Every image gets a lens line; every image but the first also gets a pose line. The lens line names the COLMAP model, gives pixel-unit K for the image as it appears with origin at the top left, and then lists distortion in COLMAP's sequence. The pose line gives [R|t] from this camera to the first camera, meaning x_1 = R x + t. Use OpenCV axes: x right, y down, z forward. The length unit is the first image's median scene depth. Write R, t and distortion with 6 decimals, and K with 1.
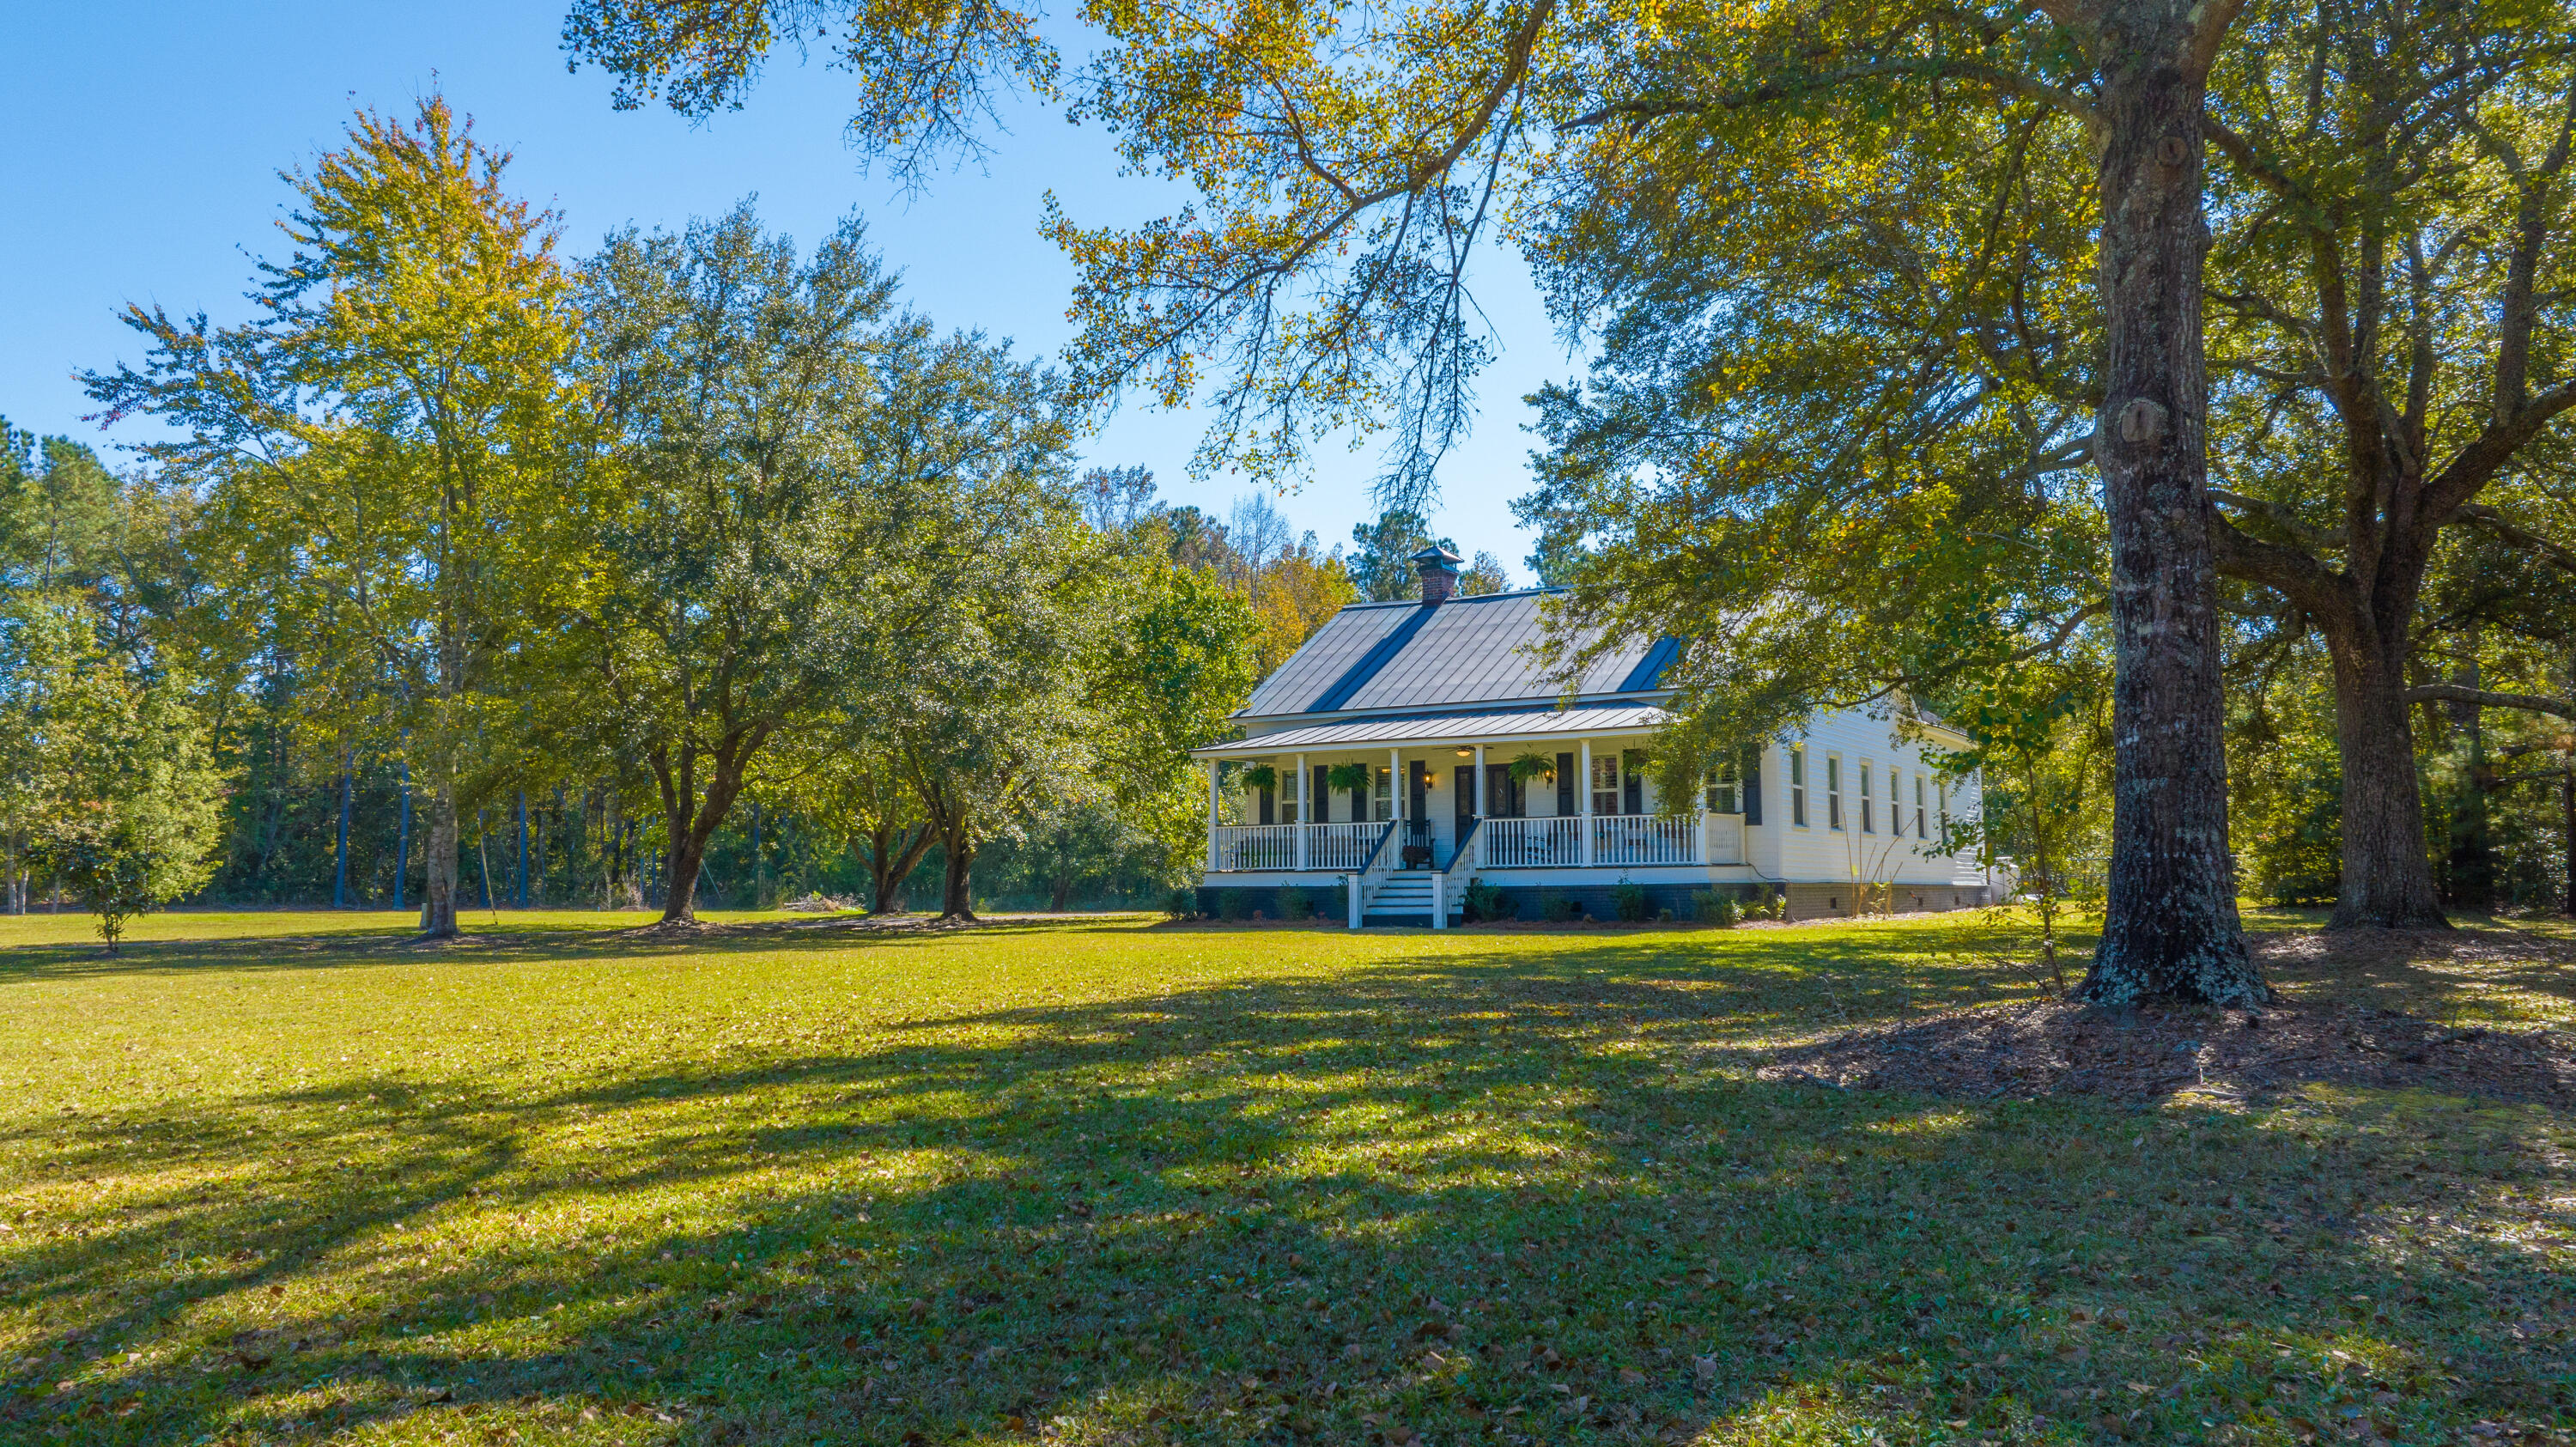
lens RADIAL K [[1809.7, 0, 1290.3], [0, 1809.7, 722.4], [0, 0, 1]] dist [0.000082, -0.007383]
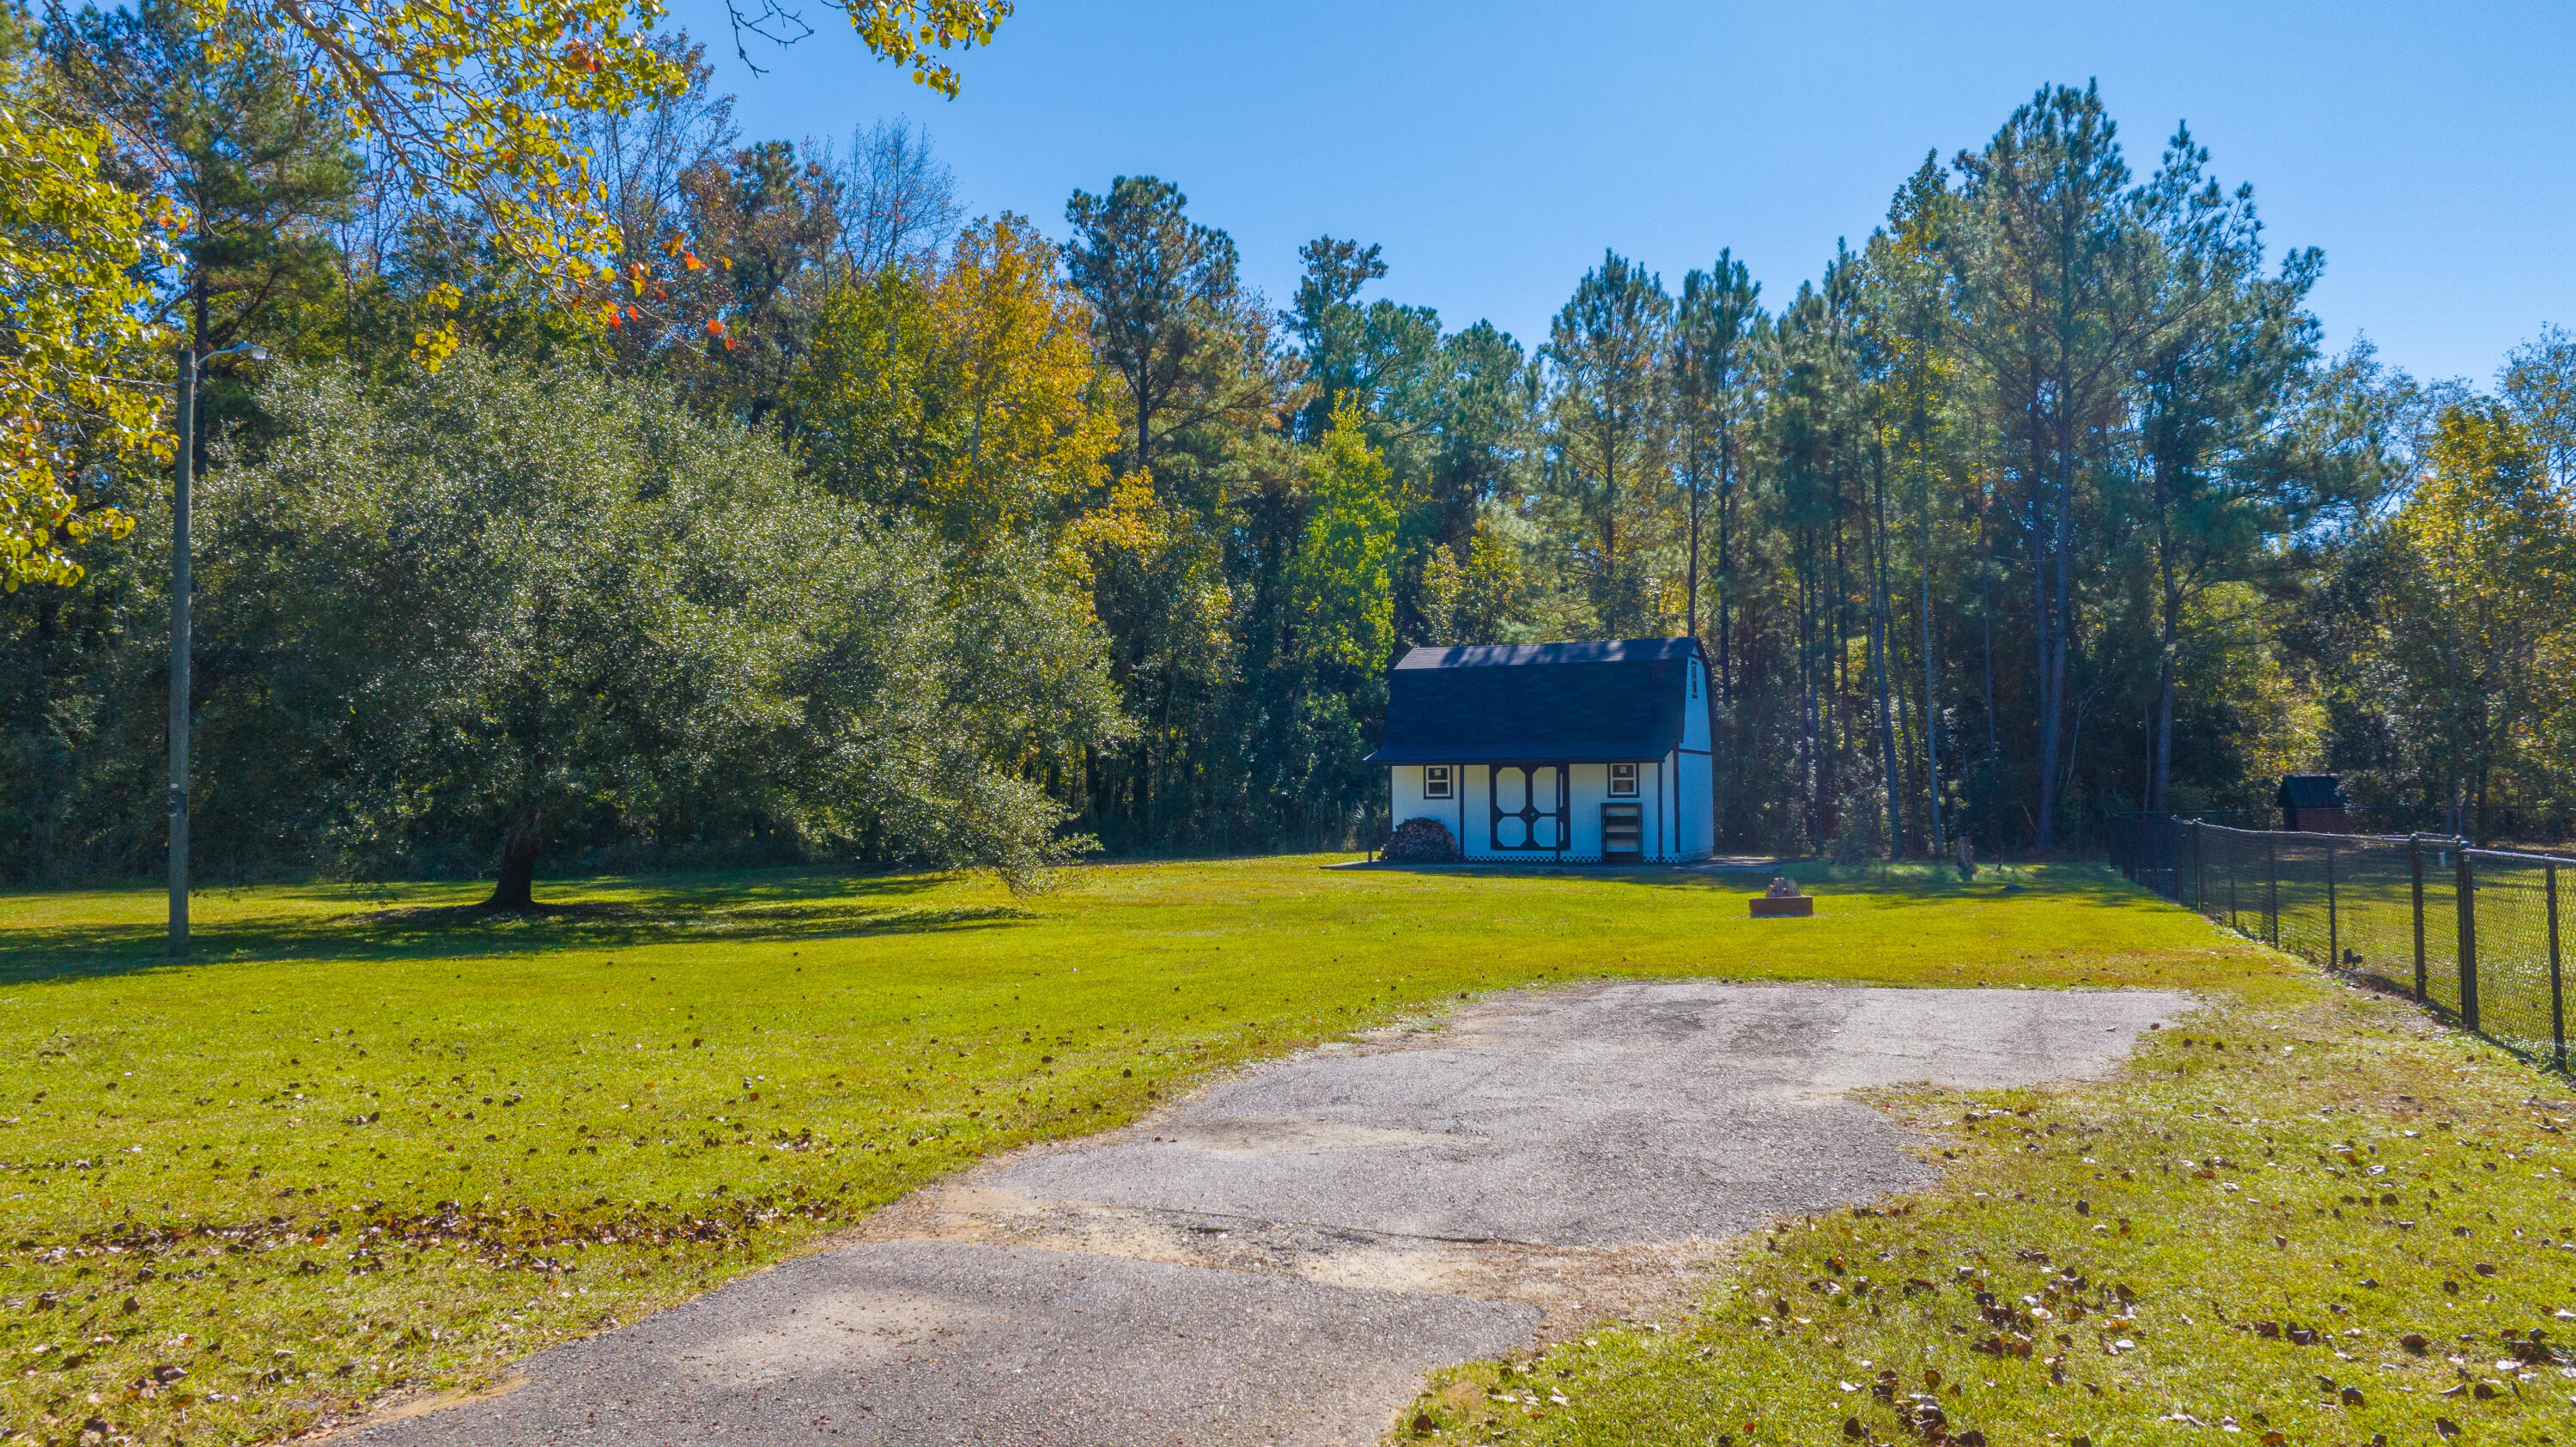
lens RADIAL K [[1809.7, 0, 1283.2], [0, 1809.7, 727.2], [0, 0, 1]] dist [0.000082, -0.007383]
pose [[0.965728, 0.004045, 0.259525, -0.049000], [-0.019186, 0.998256, 0.055836, 0.029523], [-0.258847, -0.058902, 0.964121, 0.406492]]
